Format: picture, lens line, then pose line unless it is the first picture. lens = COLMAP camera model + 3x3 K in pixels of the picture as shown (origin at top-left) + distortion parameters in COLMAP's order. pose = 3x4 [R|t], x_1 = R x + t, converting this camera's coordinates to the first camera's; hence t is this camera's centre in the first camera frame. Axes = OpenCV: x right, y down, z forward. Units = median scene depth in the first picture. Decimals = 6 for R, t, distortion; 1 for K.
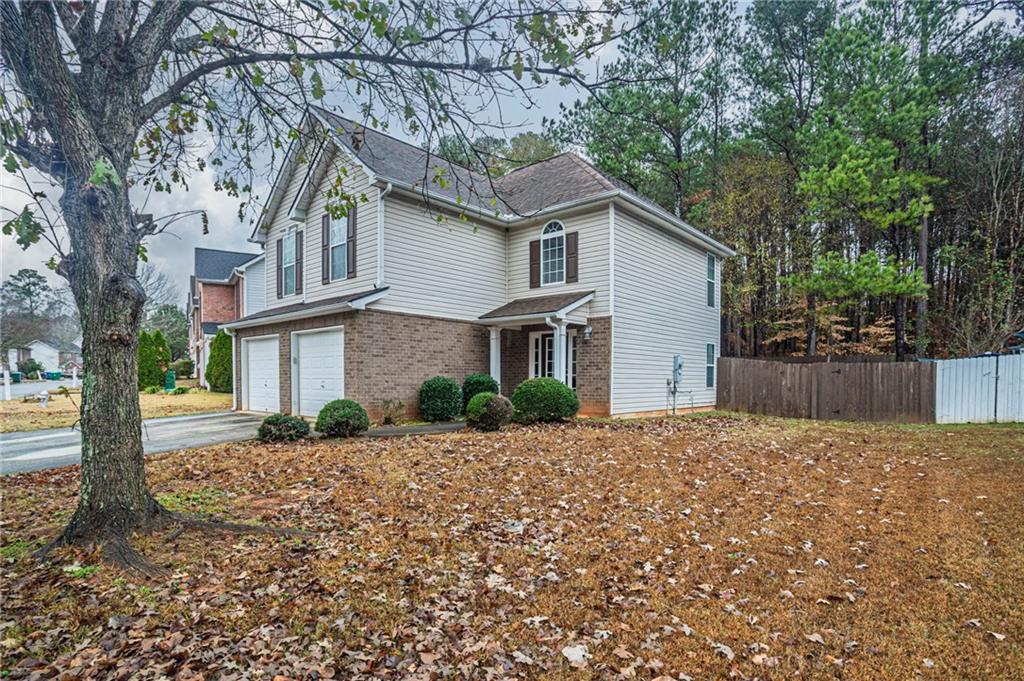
lens RADIAL K [[533.2, 0, 487.5], [0, 533.2, 386.2], [0, 0, 1]] dist [-0.026439, -0.000049]
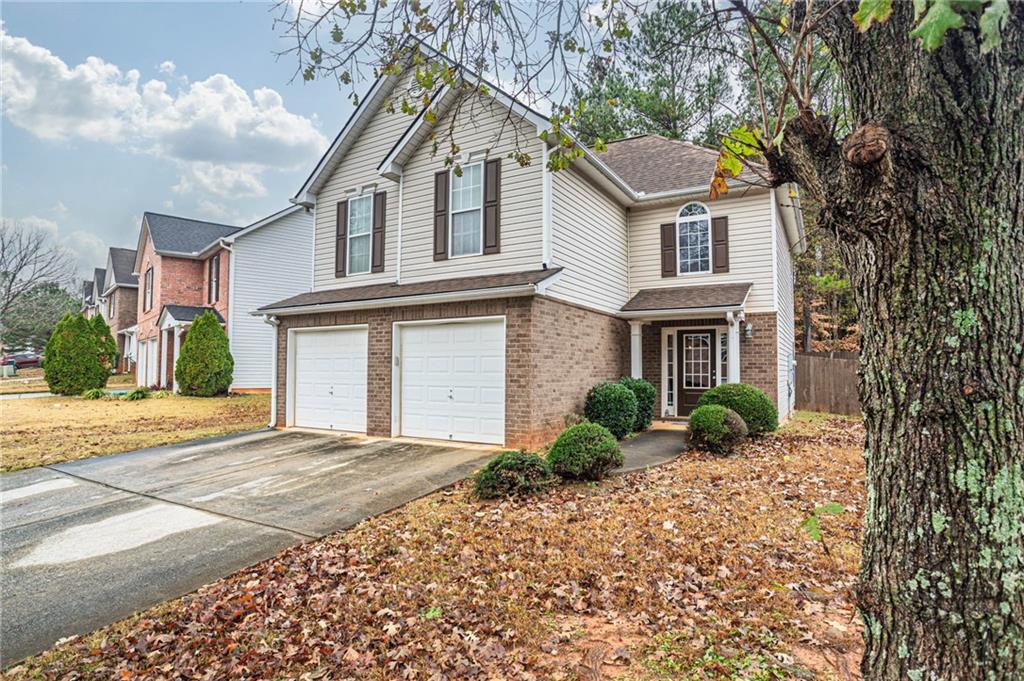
lens RADIAL K [[535.2, 0, 532.5], [0, 535.2, 340.7], [0, 0, 1]] dist [-0.048055, 0.000983]
pose [[0.970464, 0.010880, 0.241002, -0.345899], [0.005462, 0.997736, -0.067034, -0.024603], [-0.241185, 0.066370, 0.968207, 0.225210]]
